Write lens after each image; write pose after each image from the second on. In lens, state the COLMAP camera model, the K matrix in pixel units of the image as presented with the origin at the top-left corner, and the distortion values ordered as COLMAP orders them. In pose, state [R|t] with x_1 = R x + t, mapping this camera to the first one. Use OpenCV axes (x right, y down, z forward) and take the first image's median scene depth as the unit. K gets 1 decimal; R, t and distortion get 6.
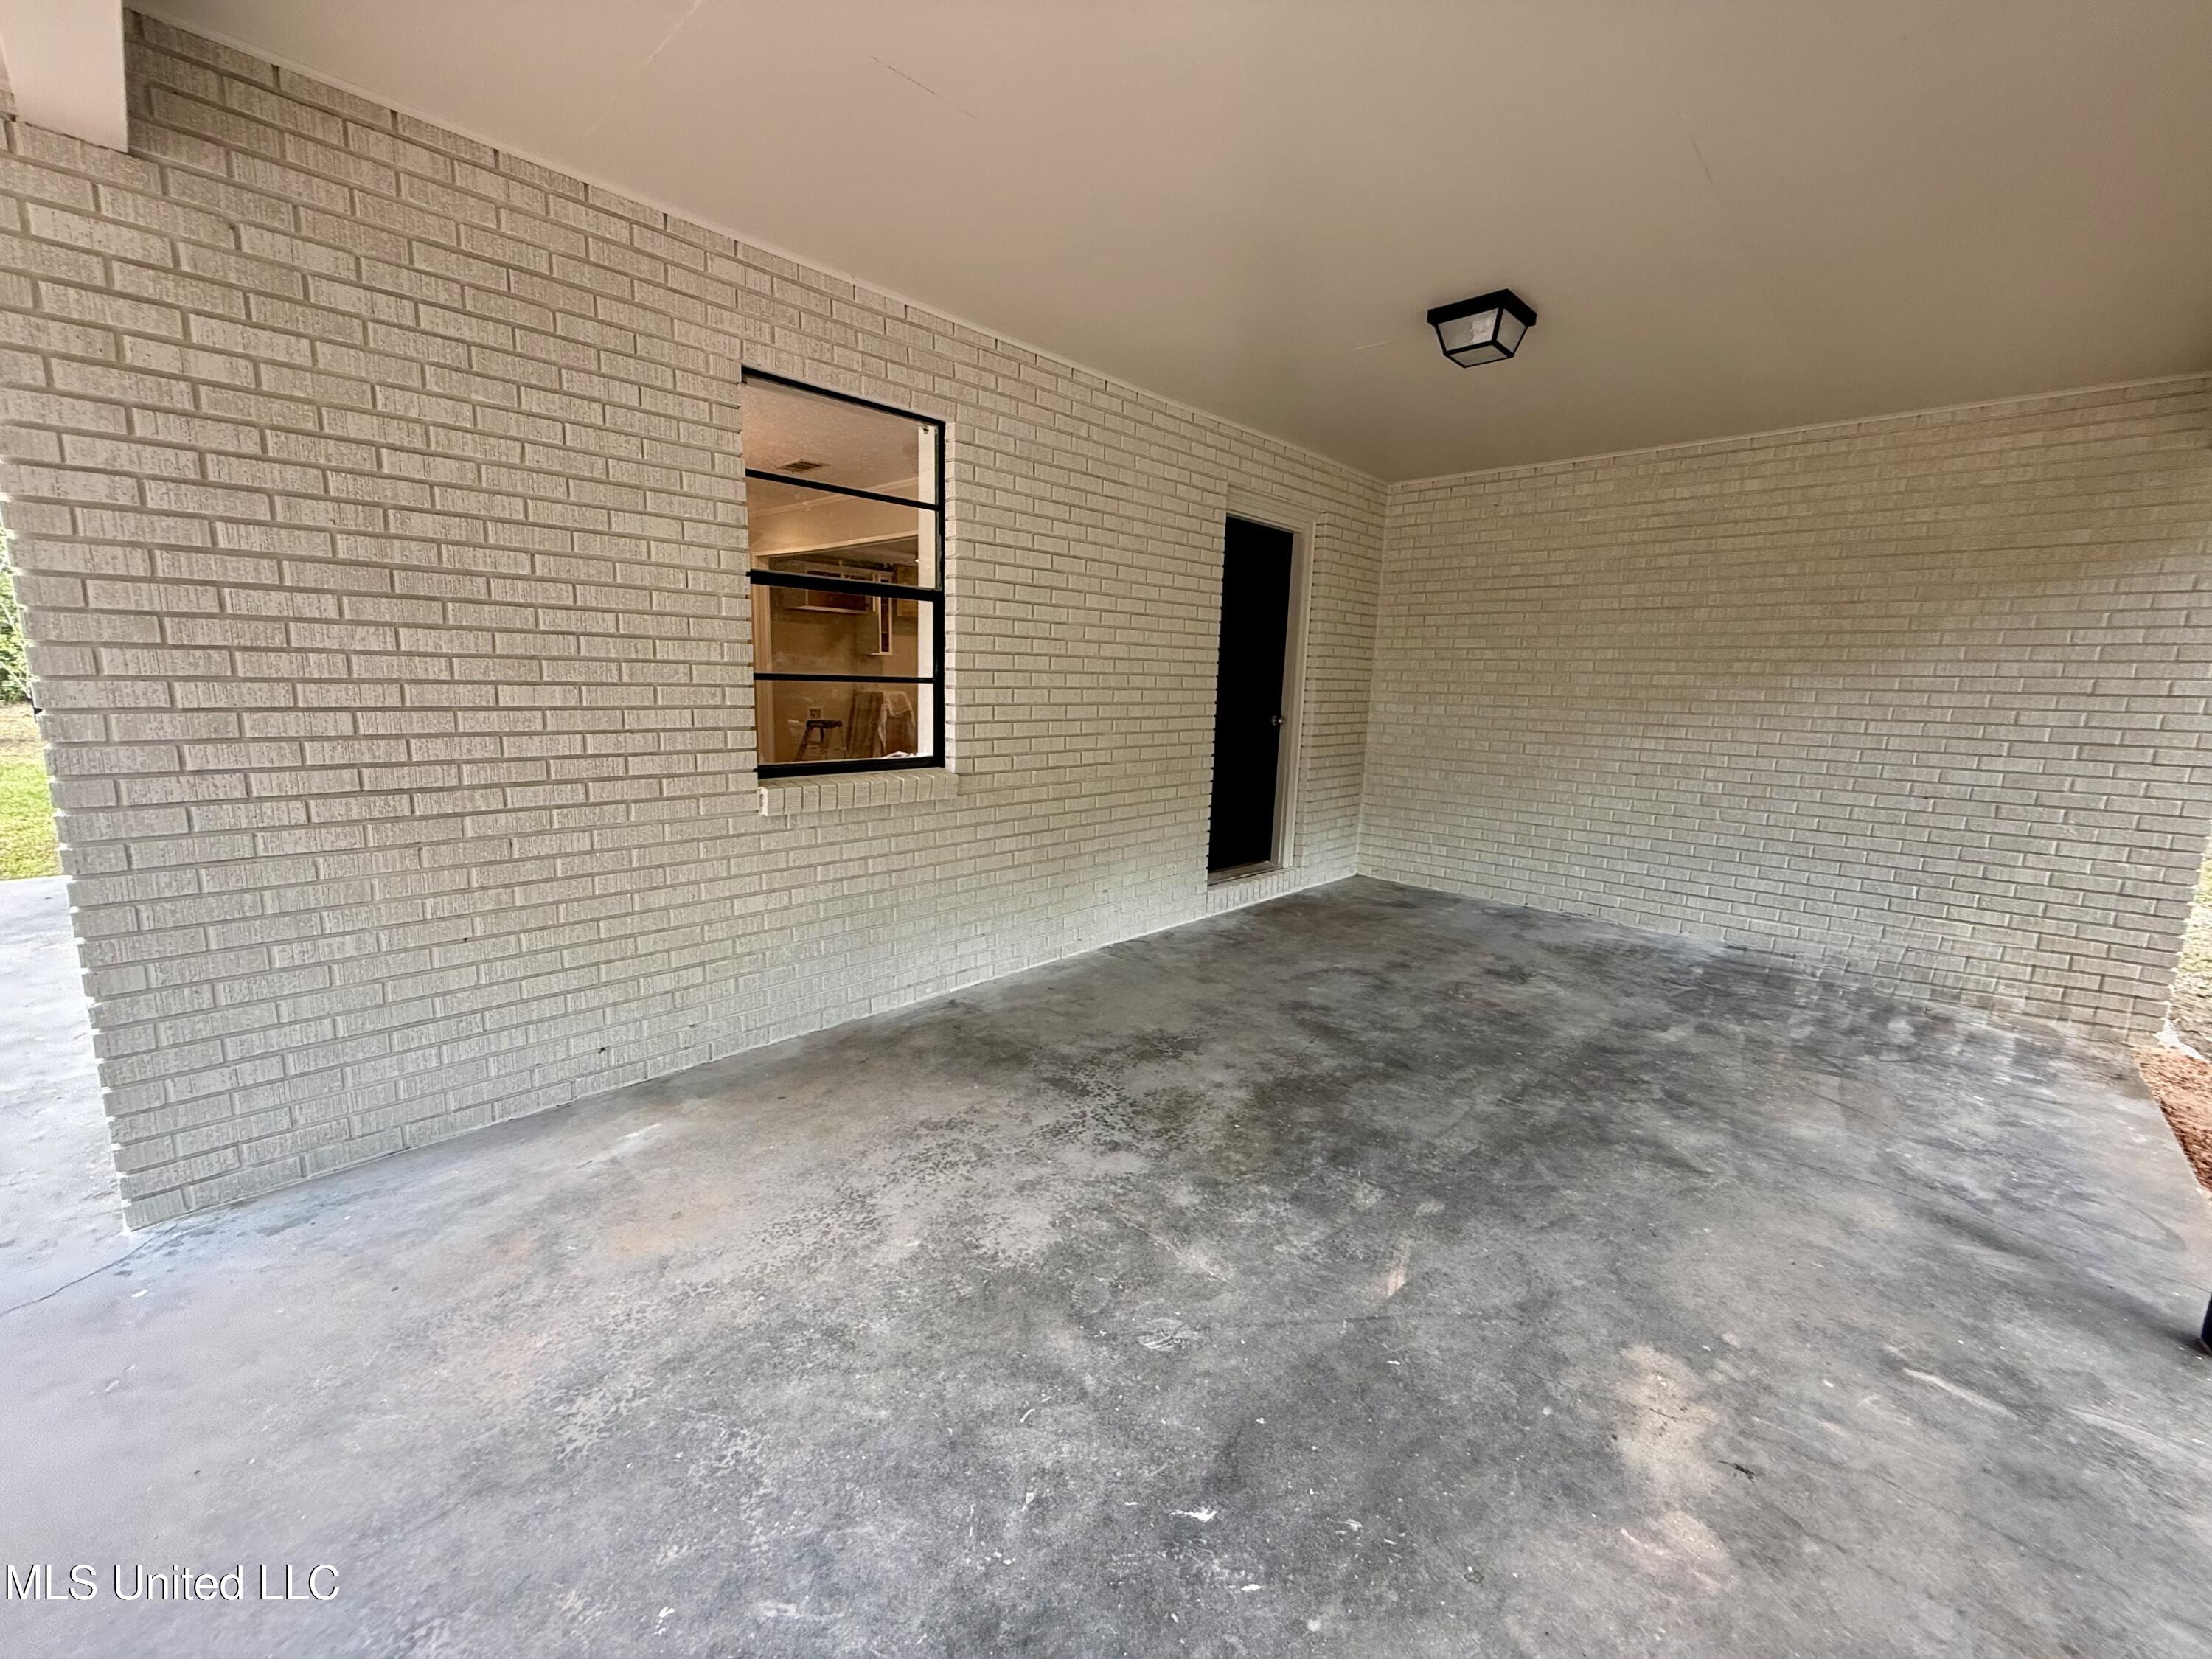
lens RADIAL K [[880.5, 0, 1104.1], [0, 880.5, 830.0], [0, 0, 1]] dist [0.000895, 0.000197]
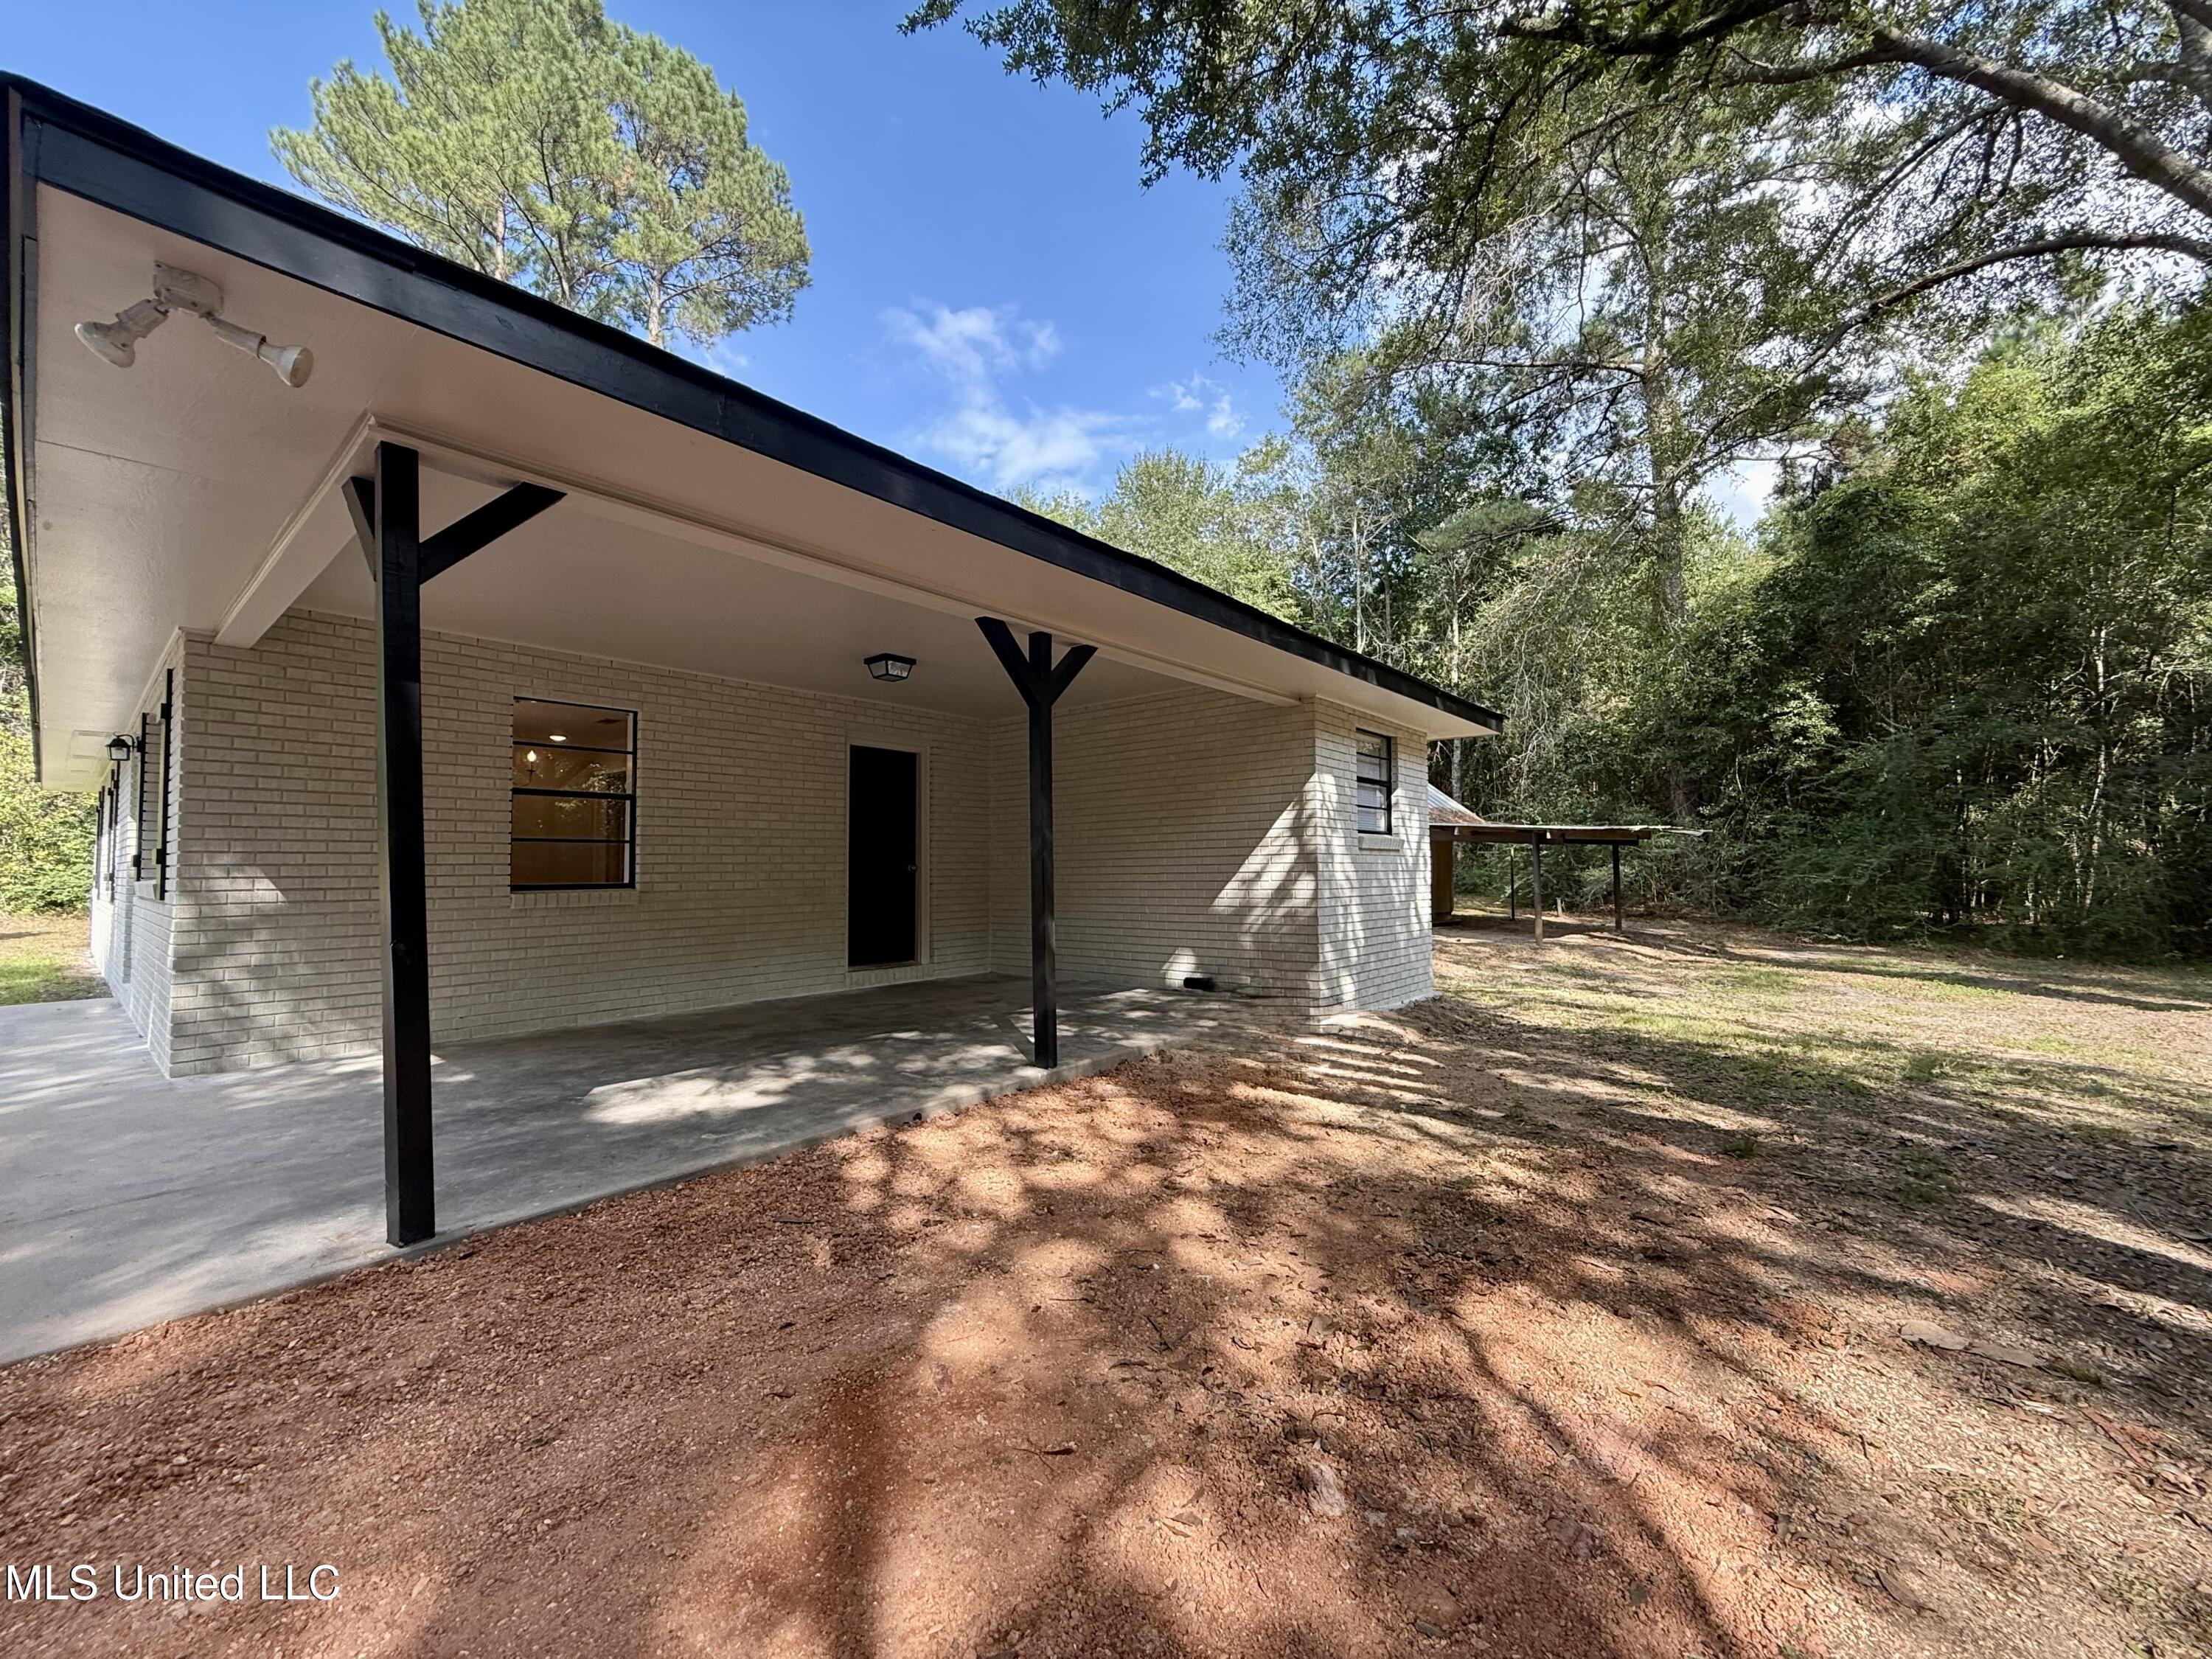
lens RADIAL K [[880.5, 0, 1107.3], [0, 880.5, 836.0], [0, 0, 1]] dist [0.000895, 0.000197]
pose [[0.997980, -0.034150, 0.053572, 0.714693], [0.044598, 0.977128, -0.207922, 0.250040], [-0.045246, 0.209892, 0.976677, -0.863422]]
